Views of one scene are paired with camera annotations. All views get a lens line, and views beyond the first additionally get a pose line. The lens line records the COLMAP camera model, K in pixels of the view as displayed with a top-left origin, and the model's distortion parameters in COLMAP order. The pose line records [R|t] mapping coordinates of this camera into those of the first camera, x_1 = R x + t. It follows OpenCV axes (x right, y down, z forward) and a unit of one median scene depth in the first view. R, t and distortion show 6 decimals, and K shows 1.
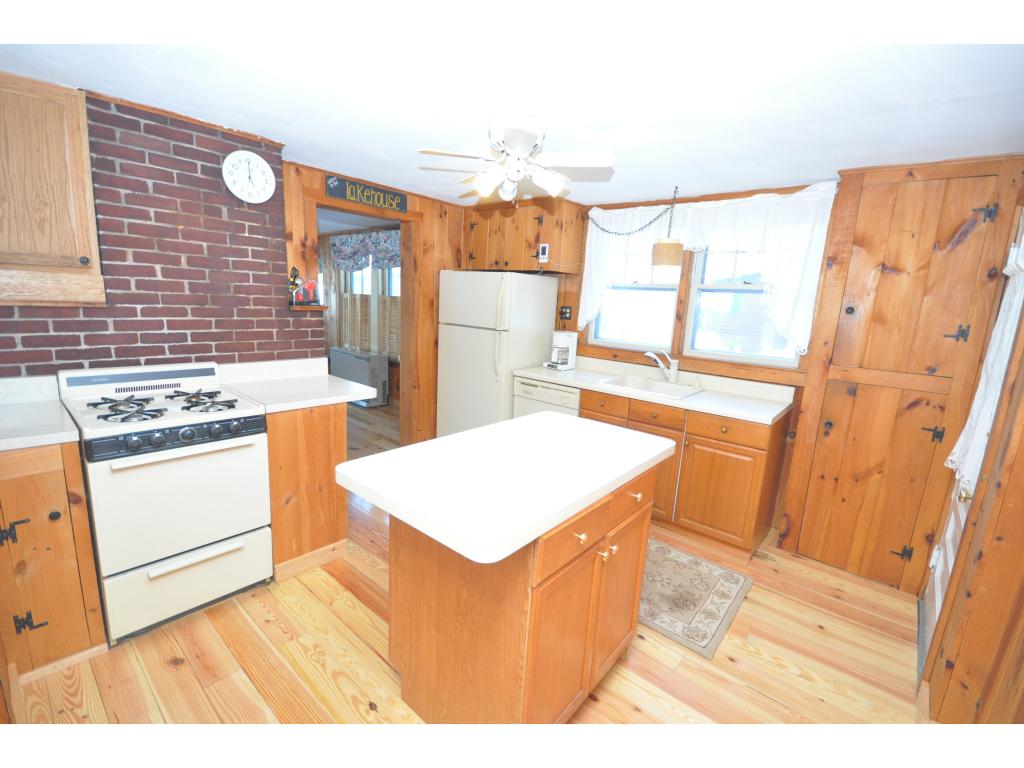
lens RADIAL K [[448.1, 0, 509.7], [0, 448.1, 388.7], [0, 0, 1]] dist [0.013070, -0.013135]
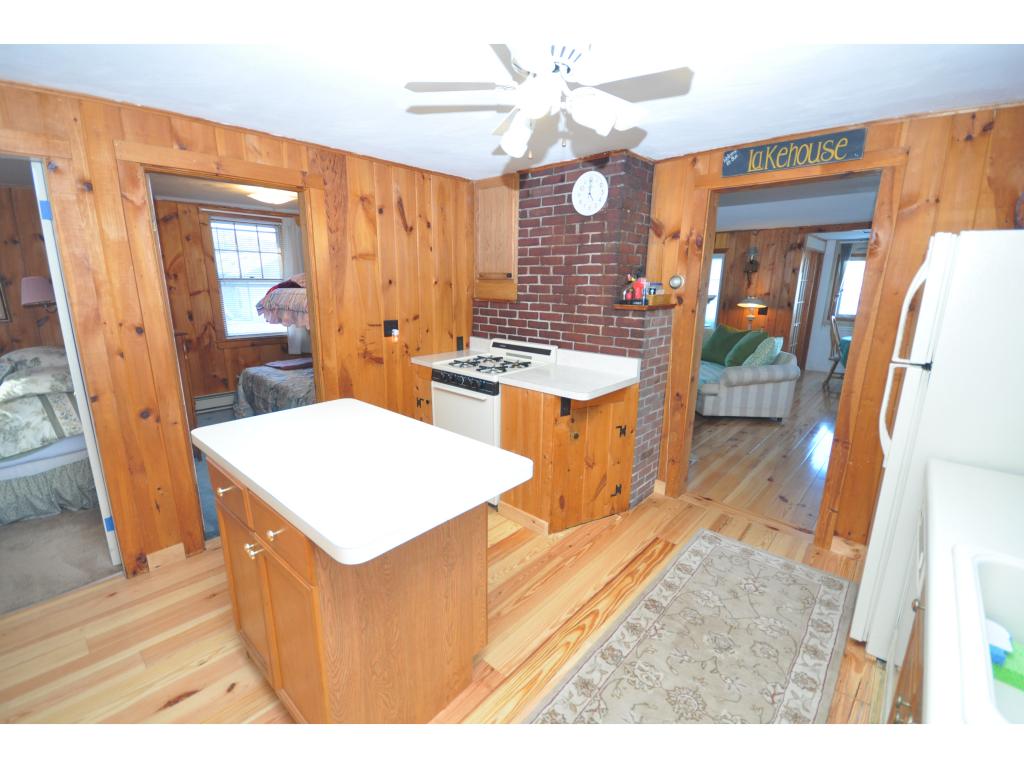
lens RADIAL K [[448.1, 0, 509.7], [0, 448.1, 388.7], [0, 0, 1]] dist [0.013070, -0.013135]
pose [[-0.023019, 0.180000, -0.983397, 0.599645], [-0.209037, 0.961049, 0.180802, -0.136047], [0.977637, 0.209728, 0.015505, 0.800705]]
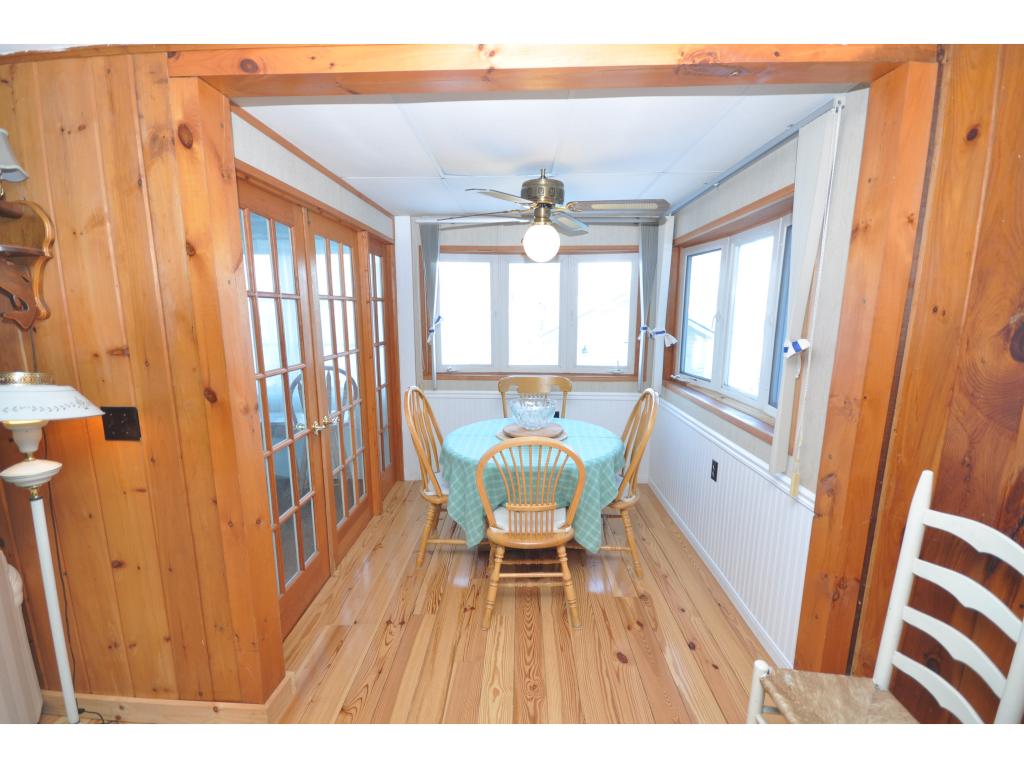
lens RADIAL K [[448.1, 0, 509.7], [0, 448.1, 388.7], [0, 0, 1]] dist [0.013070, -0.013135]
pose [[0.630482, 0.085926, -0.771433, -1.166907], [-0.122251, 0.992442, 0.010628, -0.497710], [0.766516, 0.087608, 0.636221, 2.097699]]
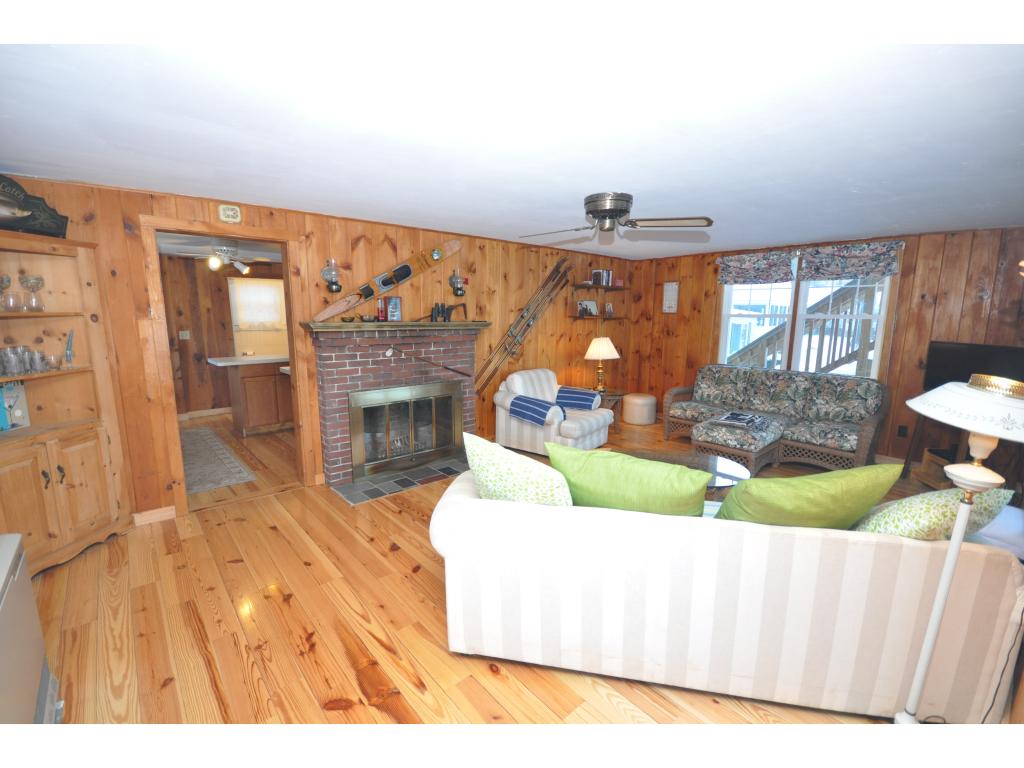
lens RADIAL K [[454.0, 0, 508.9], [0, 454.0, 389.0], [0, 0, 1]] dist [0.002677, 0.000018]
pose [[-0.988848, -0.079807, 0.125740, -1.416109], [-0.028935, 0.931162, 0.363455, -0.597697], [-0.146091, 0.355763, -0.923087, 2.522021]]
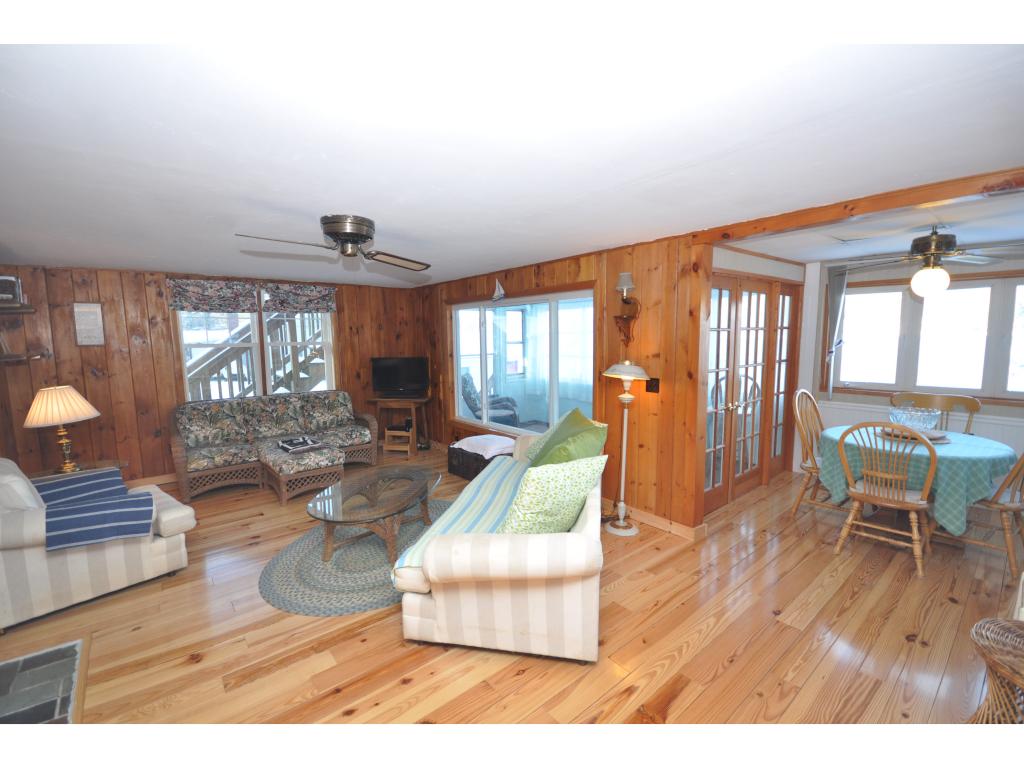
lens RADIAL K [[448.1, 0, 509.7], [0, 448.1, 388.7], [0, 0, 1]] dist [0.013070, -0.013135]
pose [[-0.161722, 0.066254, -0.984610, -0.505075], [-0.187620, 0.977481, 0.096591, -0.429196], [0.968837, 0.200354, -0.145650, 1.870869]]
